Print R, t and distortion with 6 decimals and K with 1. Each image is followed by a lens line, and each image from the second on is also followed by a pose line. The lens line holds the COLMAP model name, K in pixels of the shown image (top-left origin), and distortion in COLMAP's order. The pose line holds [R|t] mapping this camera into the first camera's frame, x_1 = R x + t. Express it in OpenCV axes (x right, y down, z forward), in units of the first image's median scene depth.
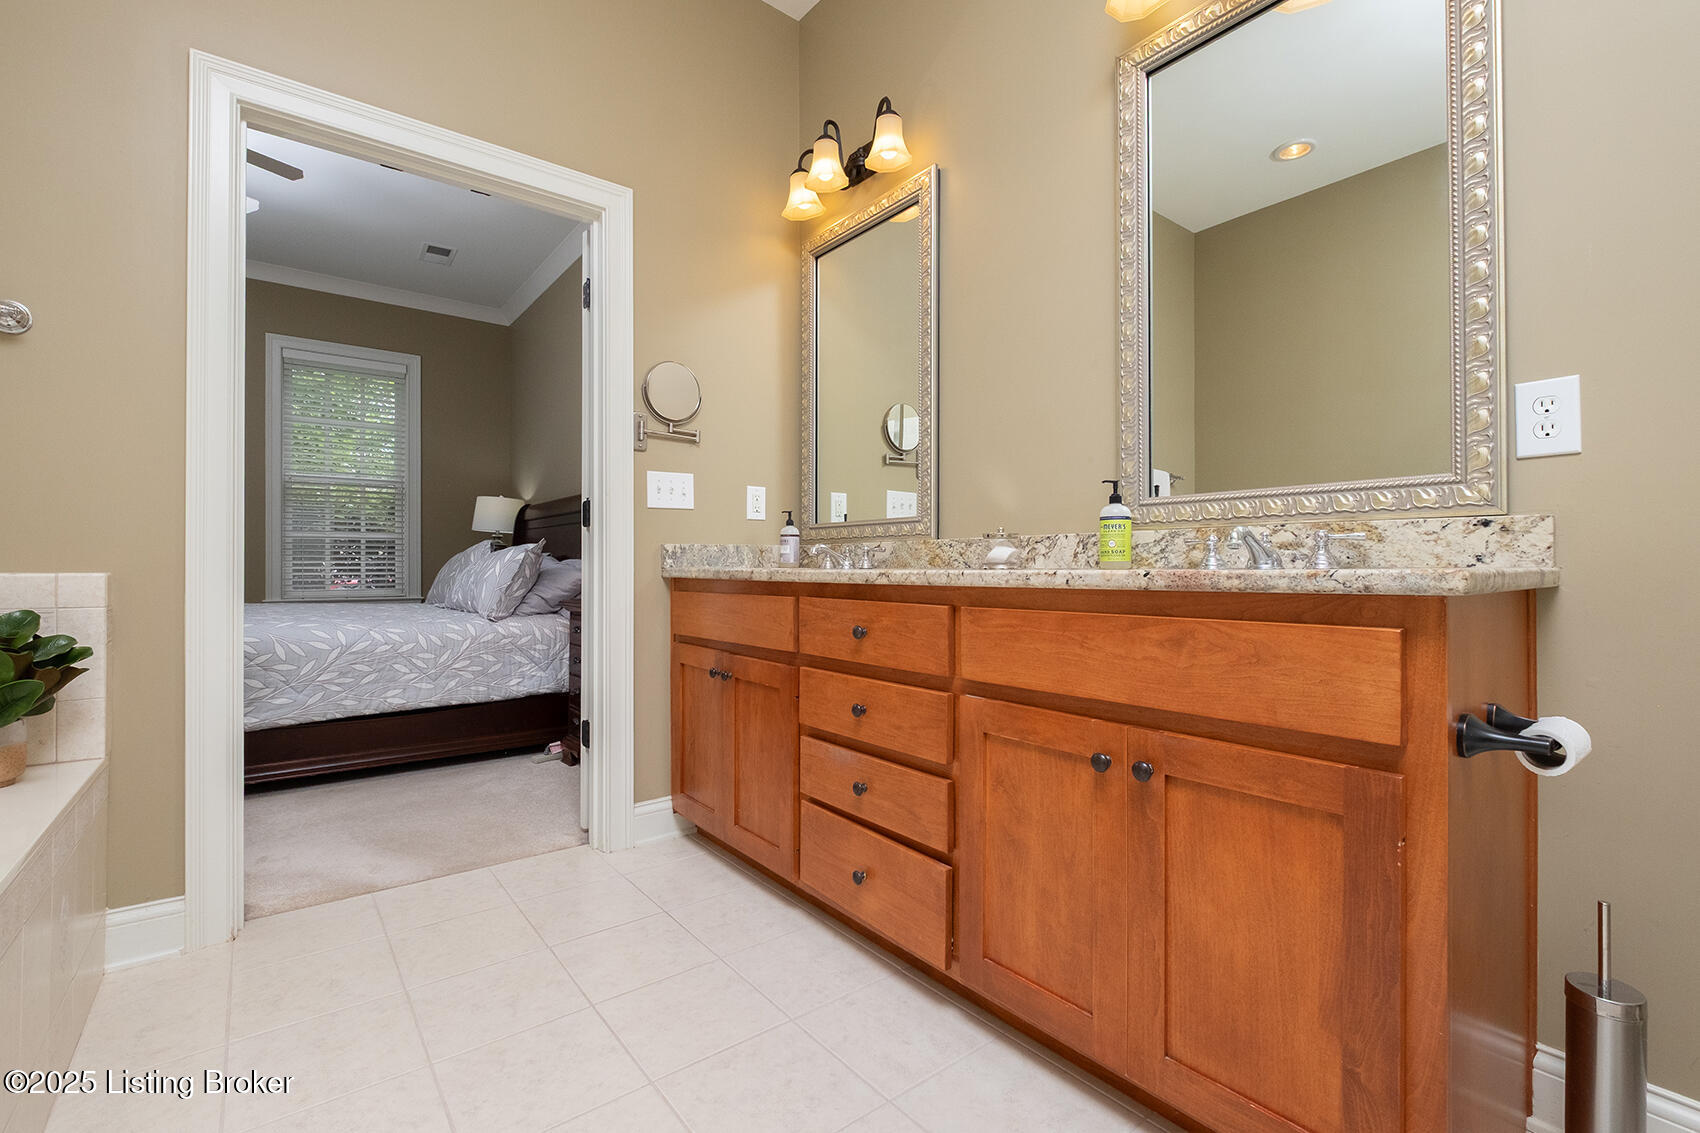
lens RADIAL K [[741.2, 0, 853.9], [0, 741.2, 560.6], [0, 0, 1]] dist [-0.005398, -0.000486]
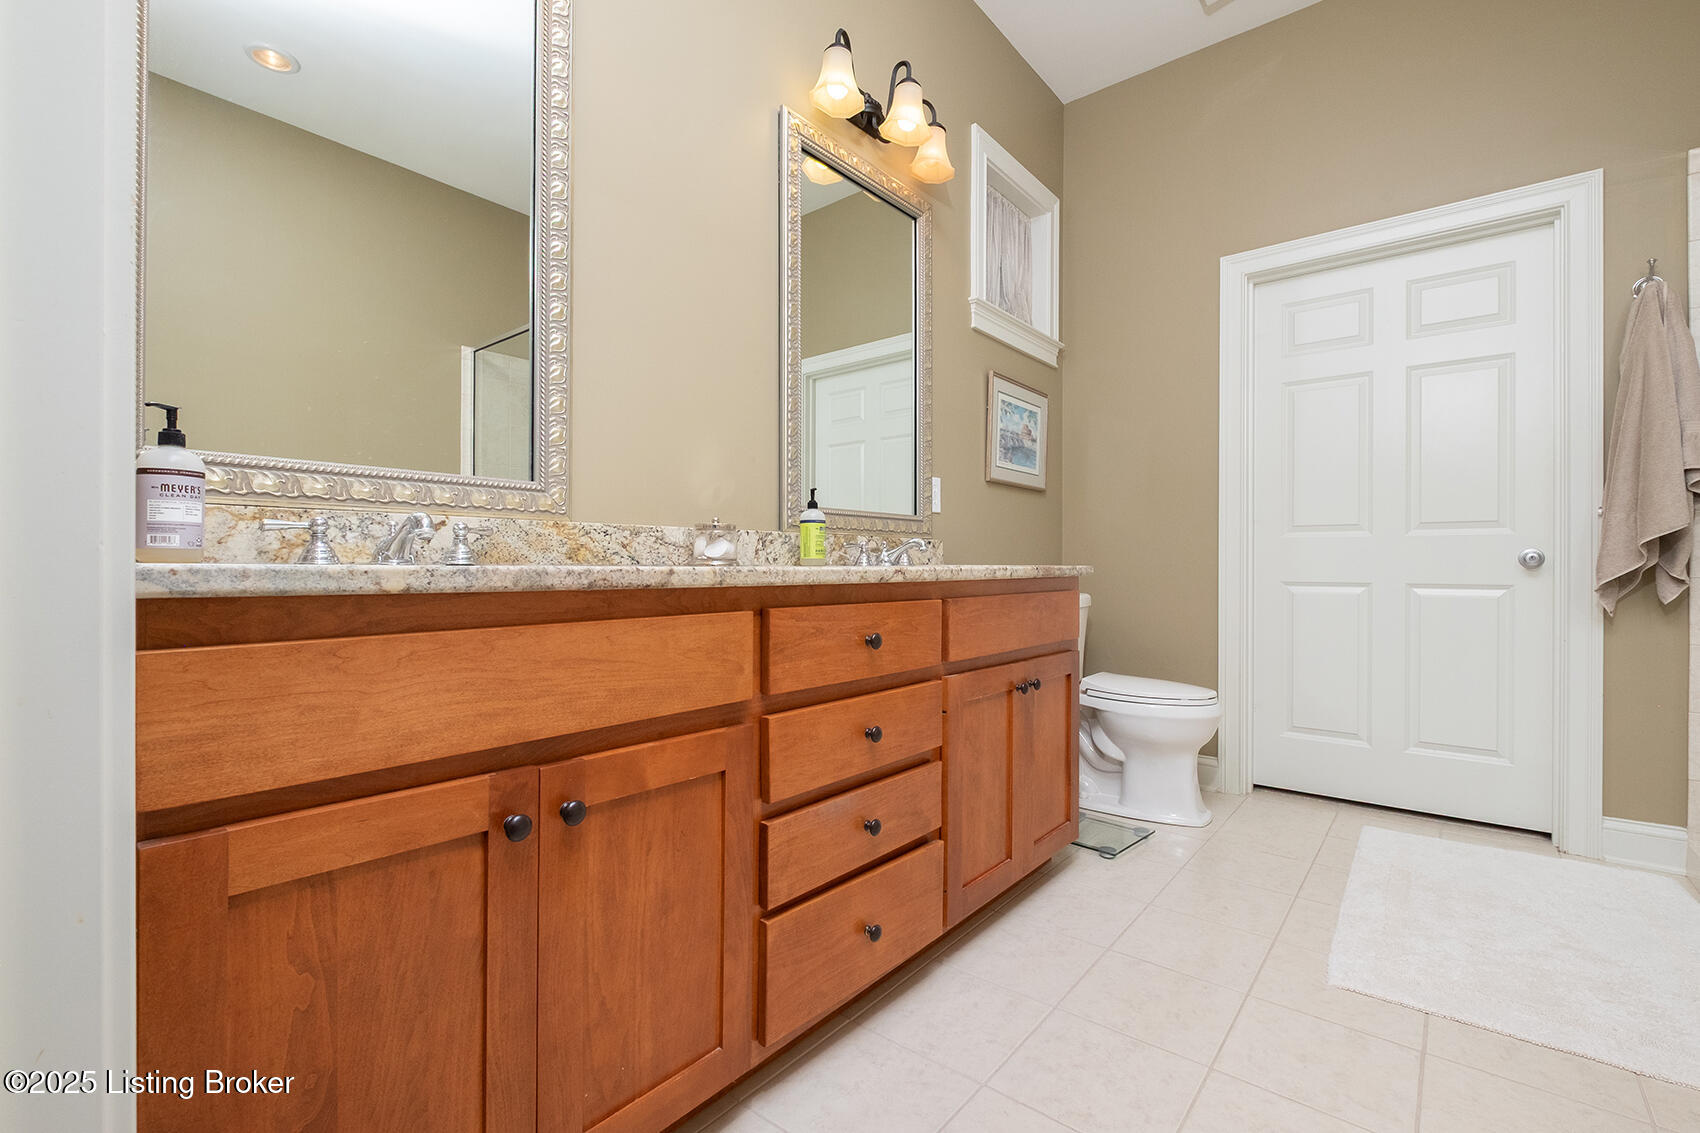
lens RADIAL K [[741.2, 0, 851.5], [0, 741.2, 571.6], [0, 0, 1]] dist [-0.005398, -0.000486]
pose [[-0.210070, -0.008659, 0.977648, -0.757492], [-0.010684, 0.999921, 0.006560, 0.012312], [-0.977628, -0.009067, -0.210146, 1.129767]]
